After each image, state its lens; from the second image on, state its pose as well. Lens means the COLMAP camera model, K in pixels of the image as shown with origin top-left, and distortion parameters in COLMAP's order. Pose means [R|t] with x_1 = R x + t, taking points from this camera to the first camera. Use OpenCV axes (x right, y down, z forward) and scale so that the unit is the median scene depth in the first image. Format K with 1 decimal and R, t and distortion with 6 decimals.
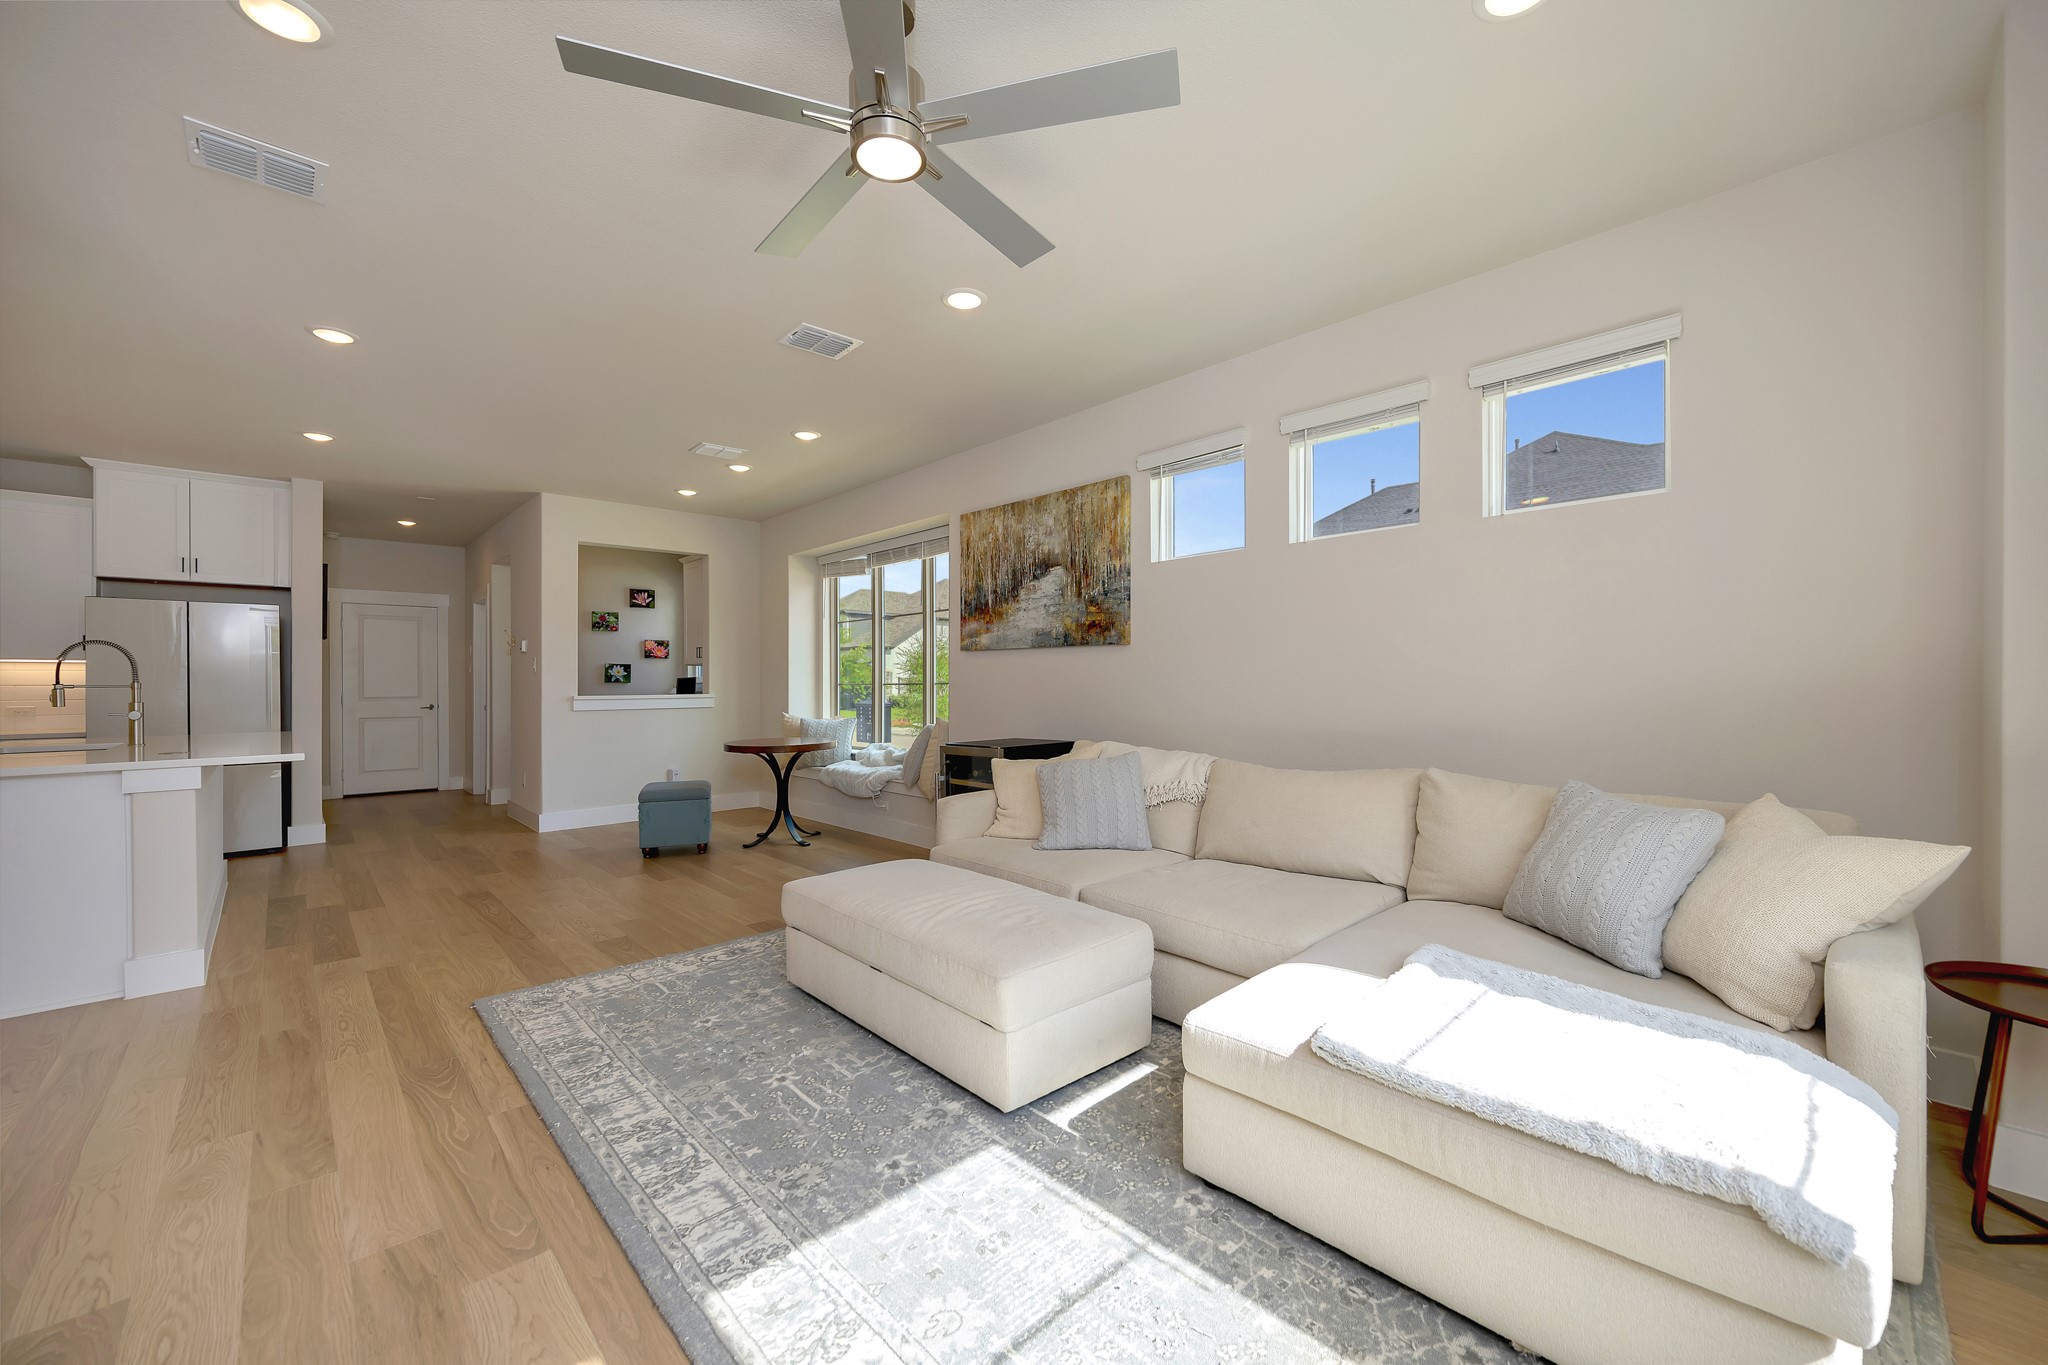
lens RADIAL K [[818.9, 0, 1032.3], [0, 818.9, 677.9], [0, 0, 1]] dist [-0.002318, 0.000229]
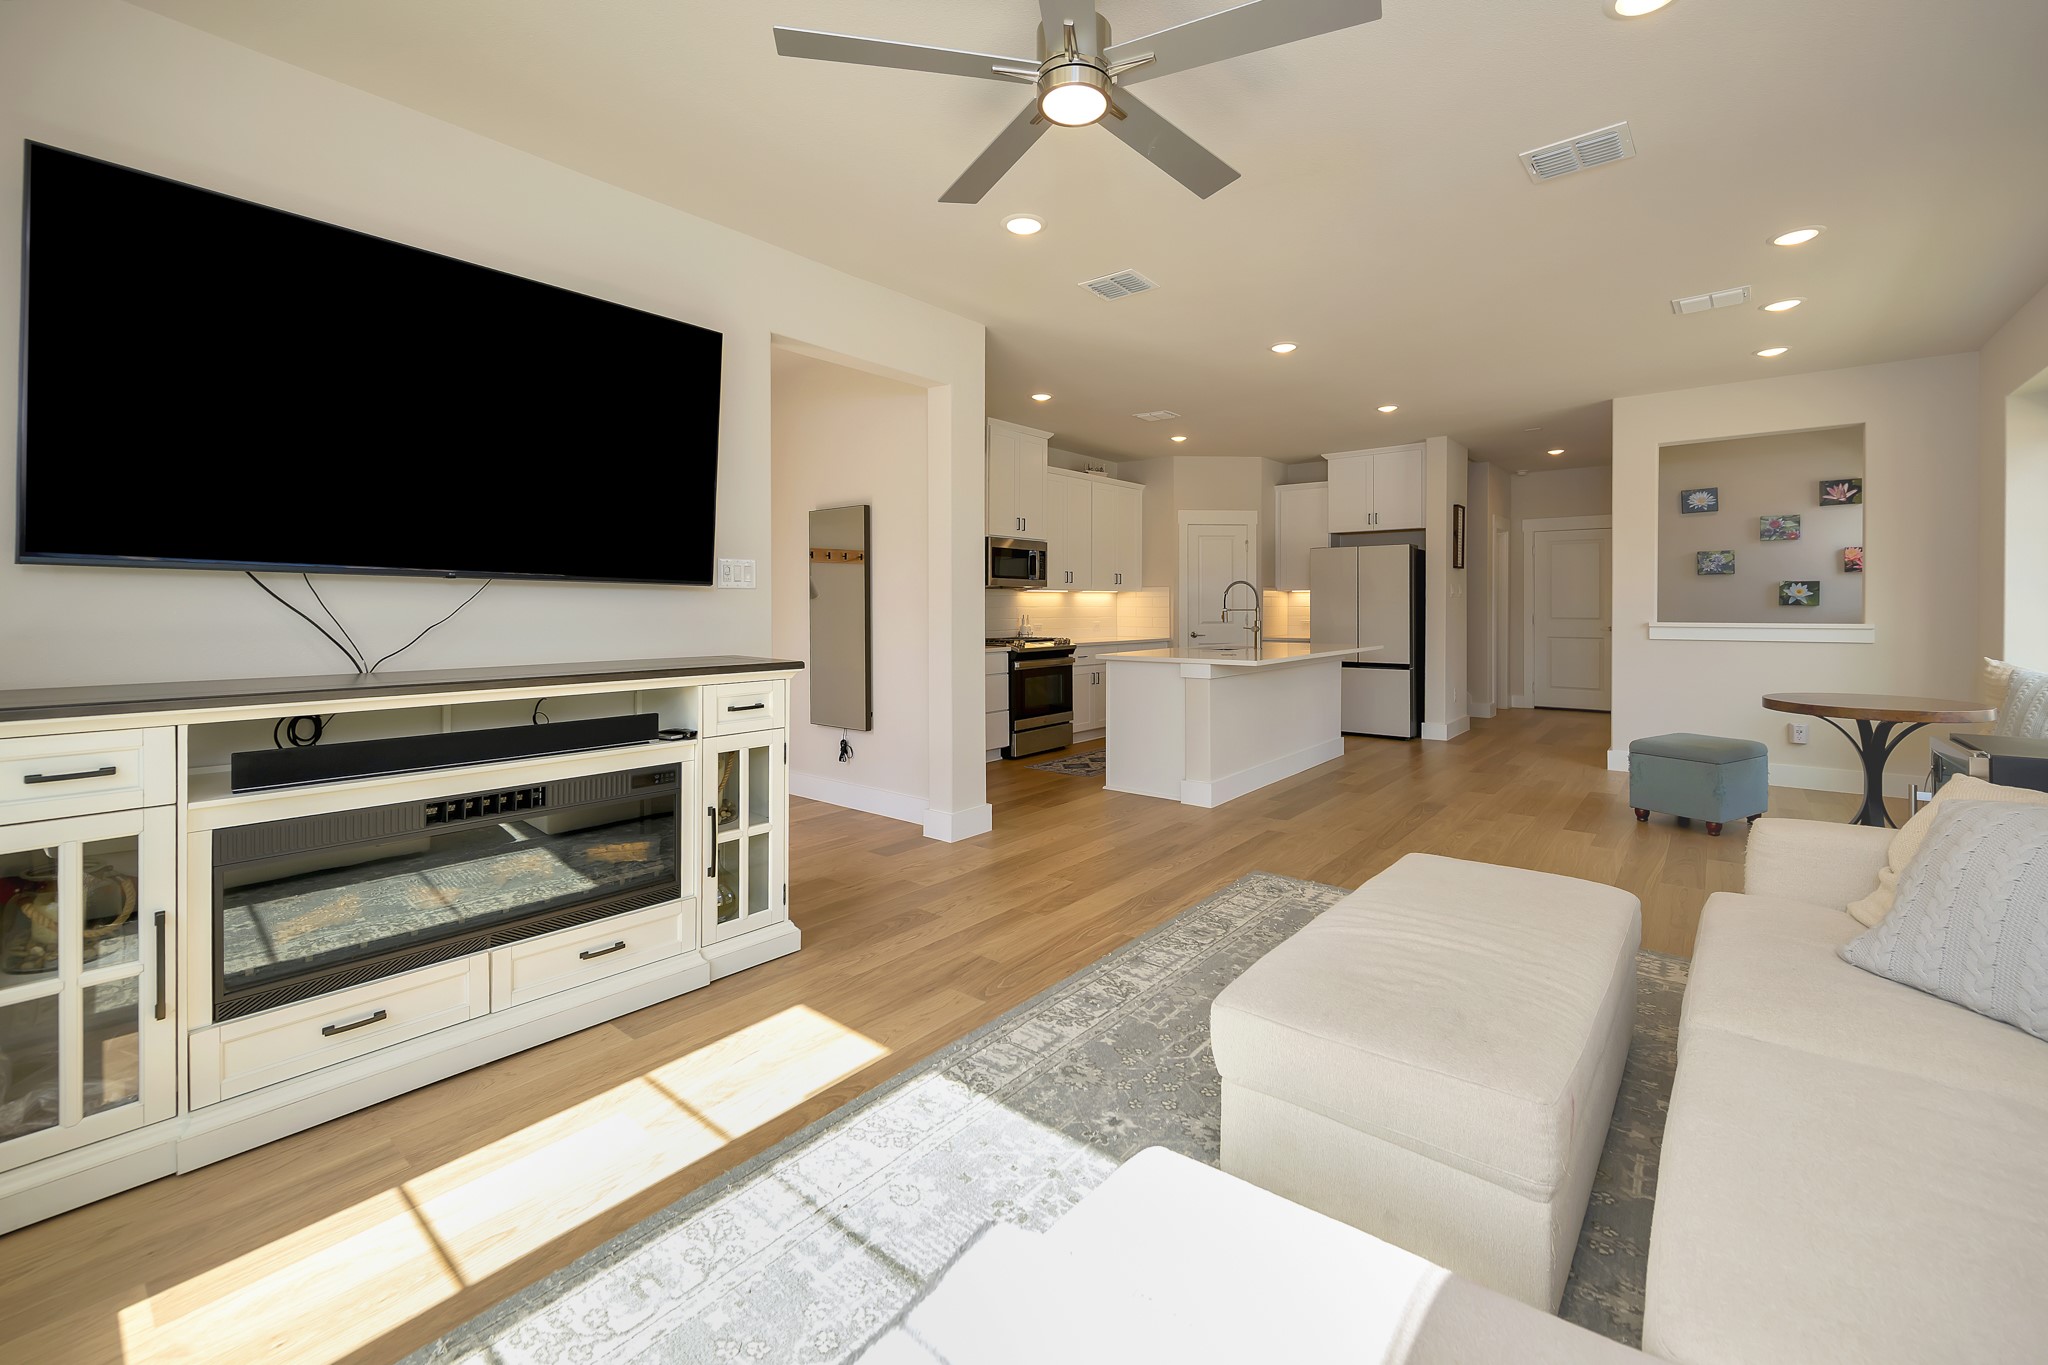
lens RADIAL K [[818.9, 0, 1029.7], [0, 818.9, 608.8], [0, 0, 1]] dist [-0.002318, 0.000229]
pose [[0.126063, 0.007772, -0.991992, 0.339415], [0.011130, 0.999895, 0.009248, -0.011717], [0.991960, -0.012207, 0.125963, 0.341046]]
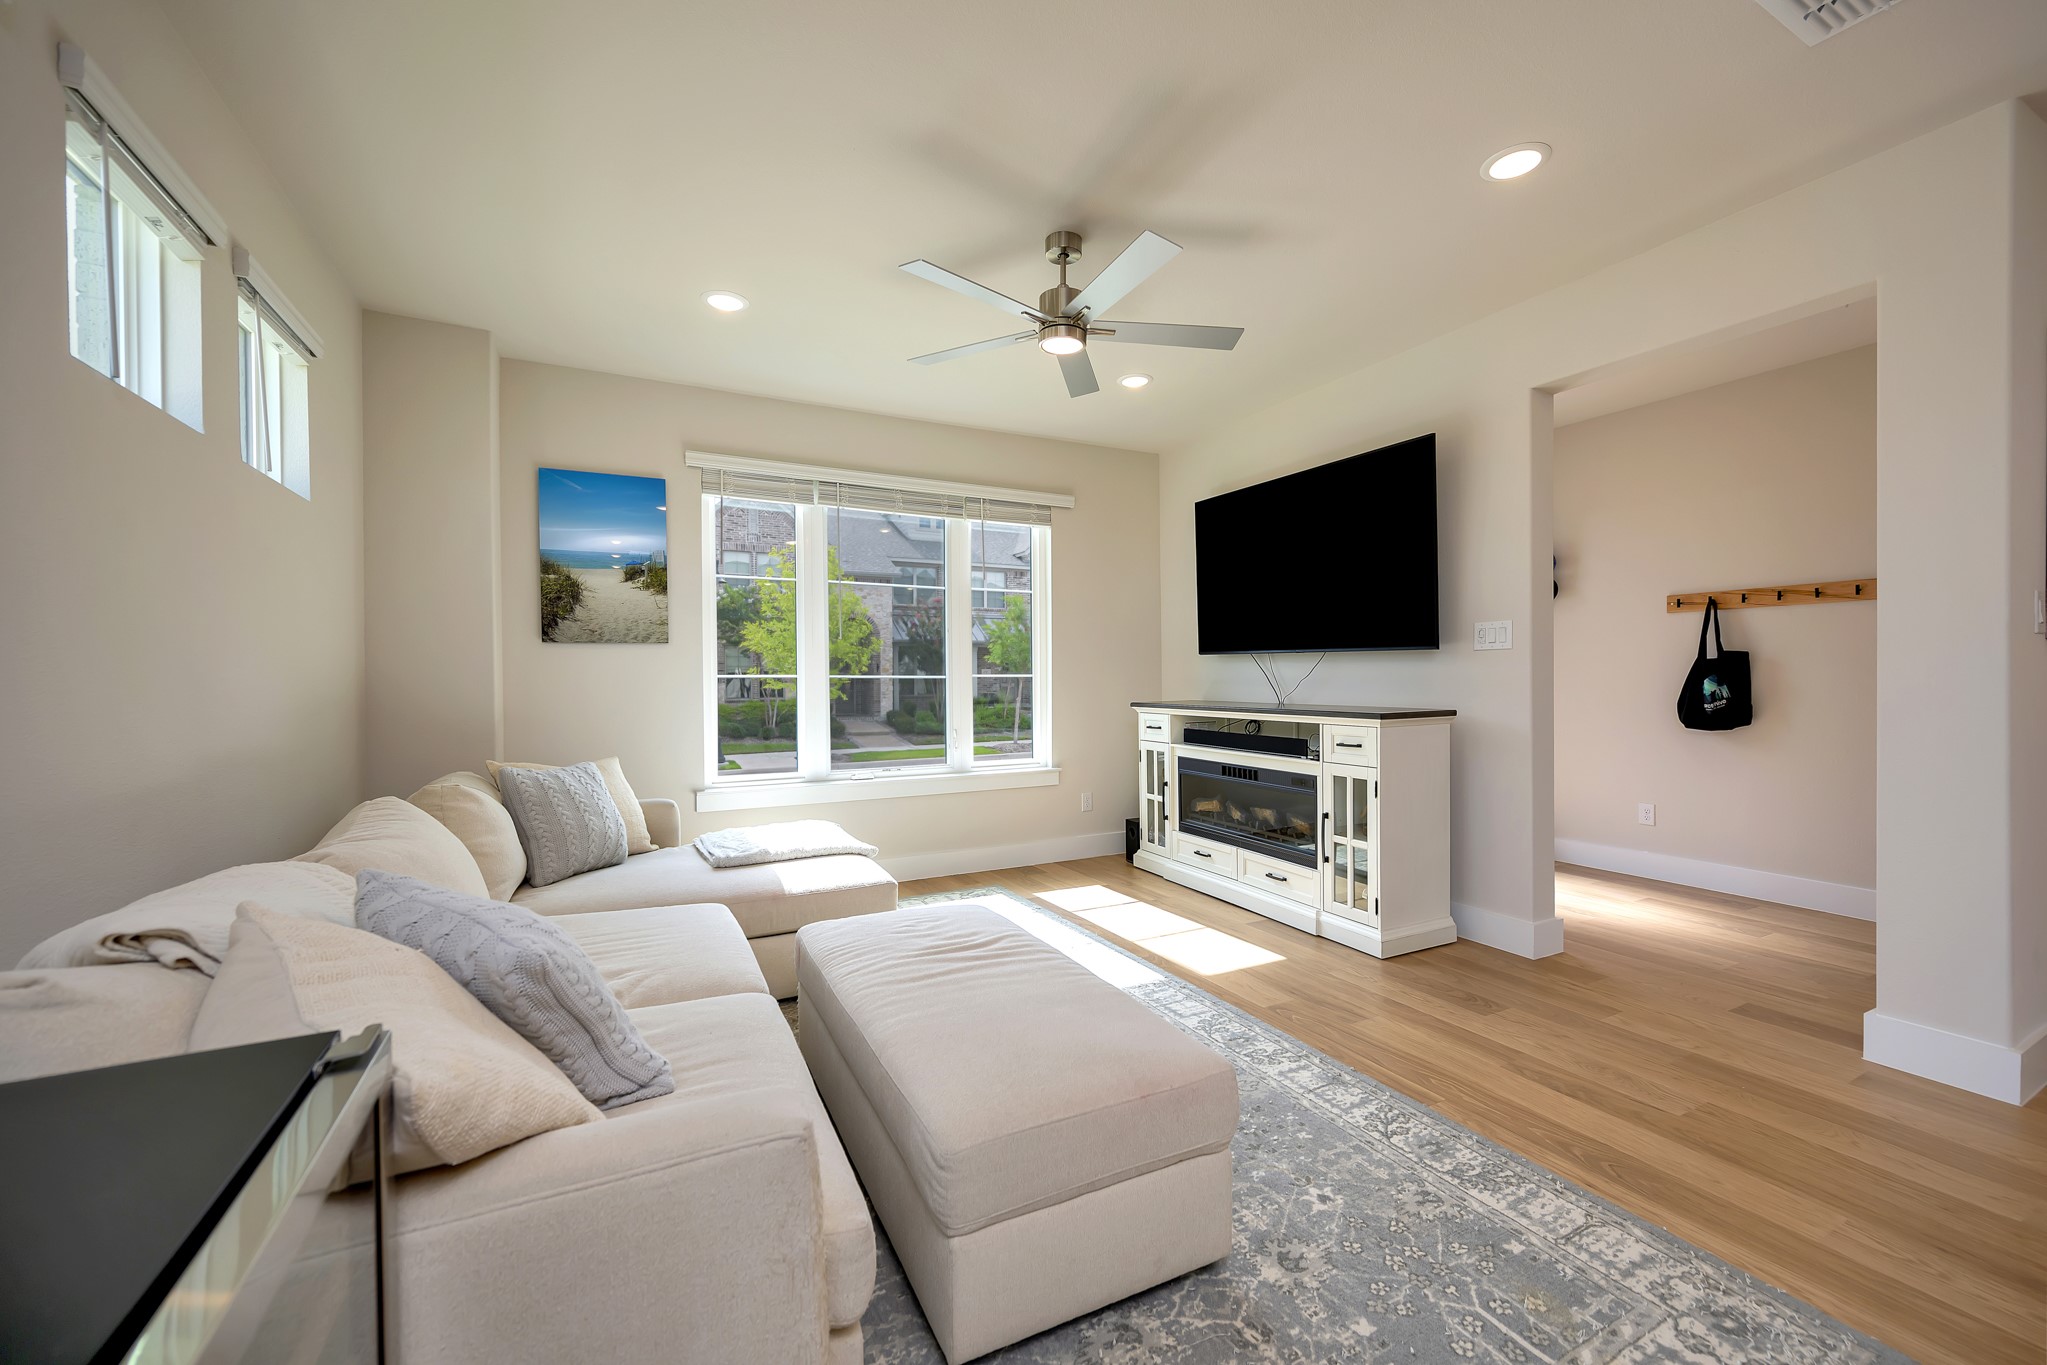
lens RADIAL K [[818.5, 0, 1034.5], [0, 818.5, 679.6], [0, 0, 1]] dist [-0.002318, 0.000229]
pose [[-0.965392, 0.011807, 0.260536, -0.219490], [0.010018, 0.999916, -0.008194, 0.007207], [-0.260611, -0.005301, -0.965429, 1.054586]]
